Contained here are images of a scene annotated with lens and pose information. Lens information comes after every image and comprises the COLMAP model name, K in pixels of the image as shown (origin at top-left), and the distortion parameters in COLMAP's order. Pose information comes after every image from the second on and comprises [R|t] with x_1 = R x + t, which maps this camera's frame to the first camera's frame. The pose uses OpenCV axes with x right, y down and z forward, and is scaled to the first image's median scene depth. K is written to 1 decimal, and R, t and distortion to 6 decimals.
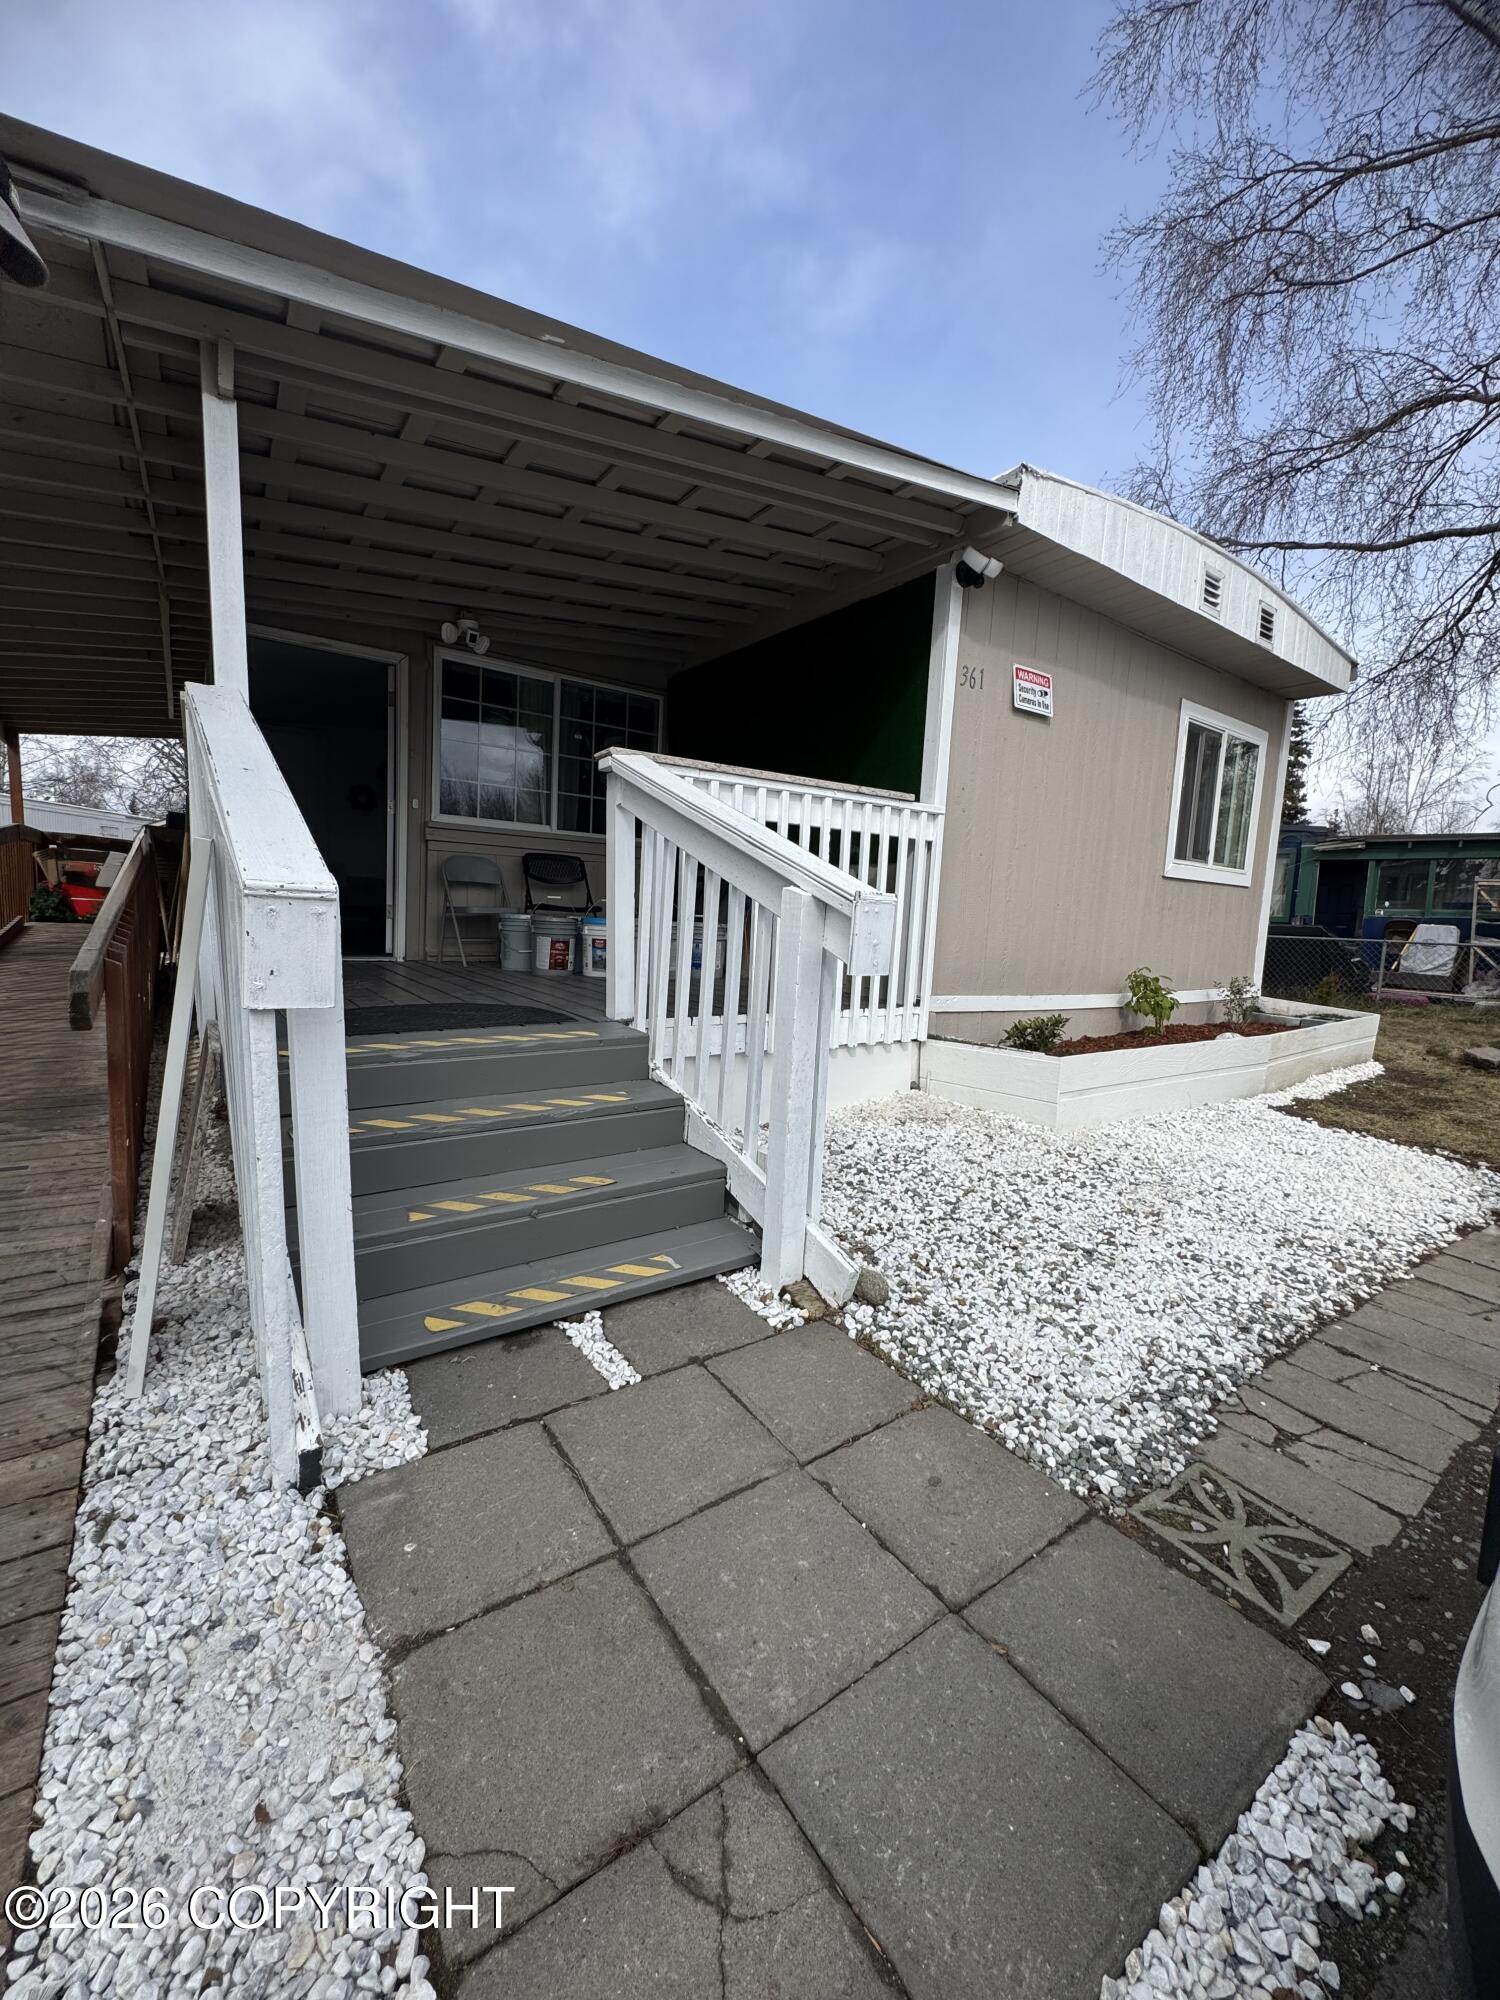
lens RADIAL K [[800.8, 0, 752.6], [0, 800.8, 999.4], [0, 0, 1]] dist [-0.005404, 0.001352]
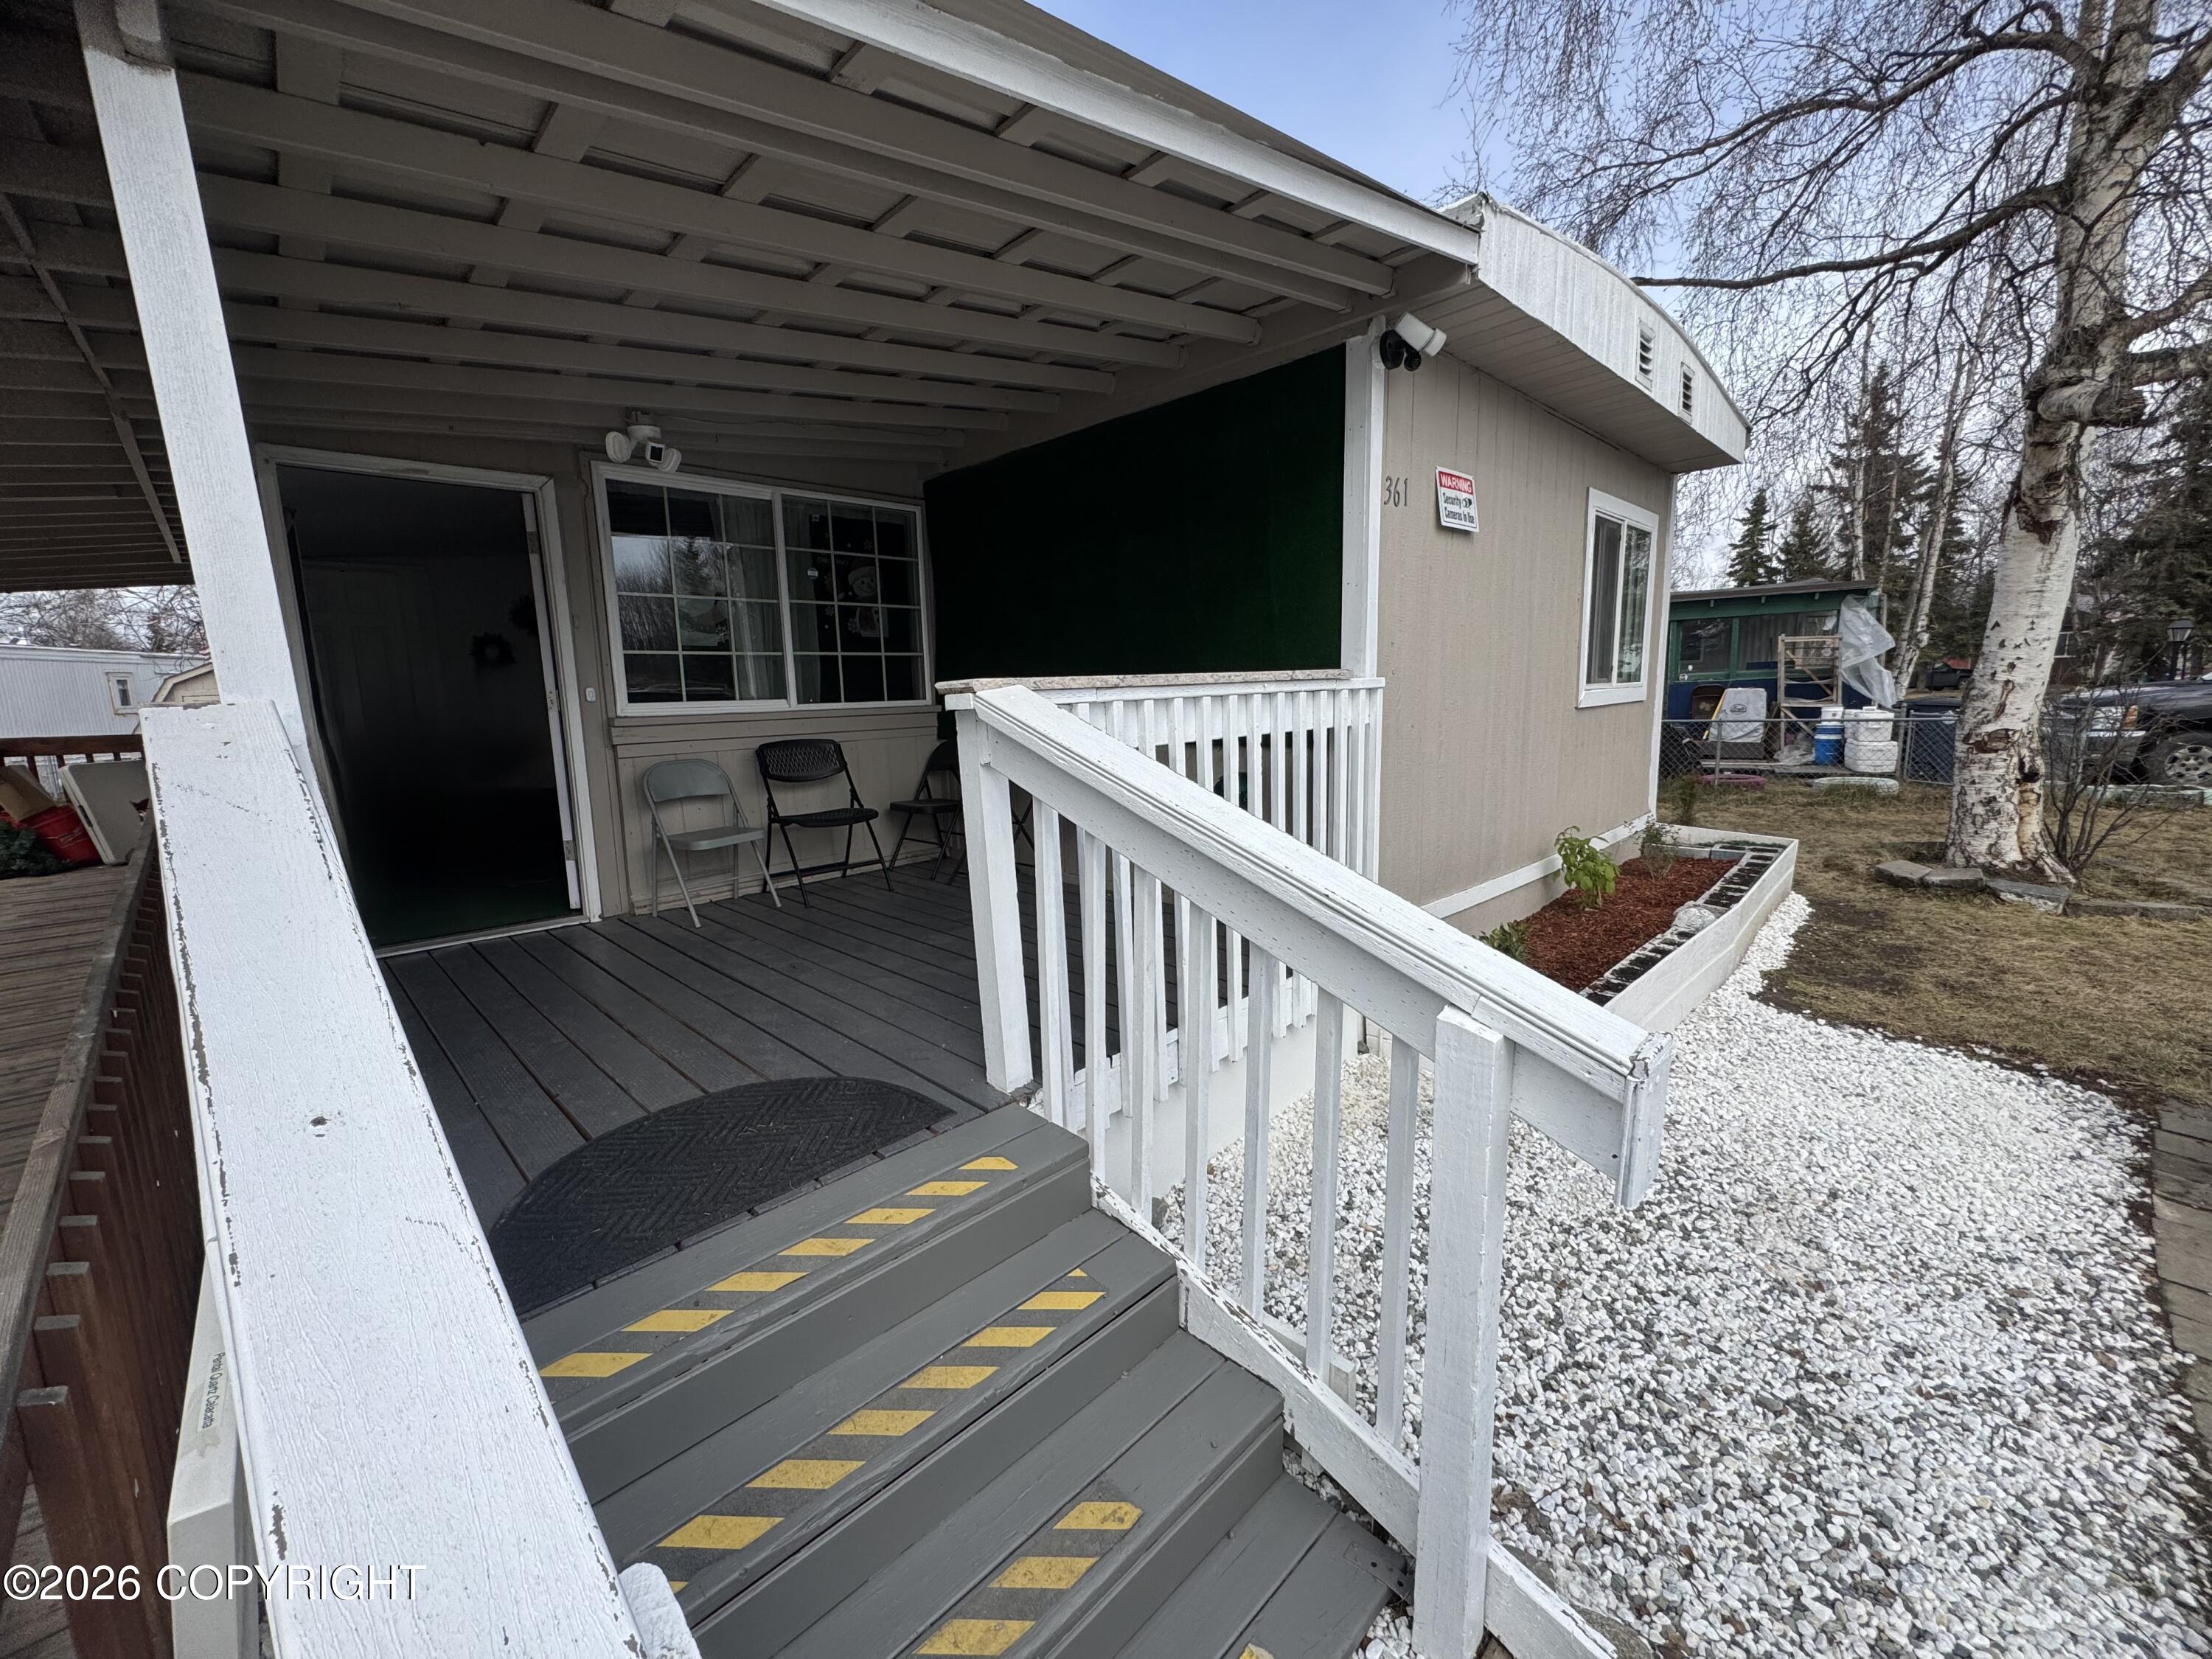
lens RADIAL K [[885.6, 0, 1105.3], [0, 885.6, 831.1], [0, 0, 1]] dist [-0.005404, 0.001352]
pose [[0.984850, -0.101249, 0.140780, -0.138876], [0.094023, 0.993932, 0.057082, -0.173285], [-0.145706, -0.042981, 0.988394, 0.237419]]
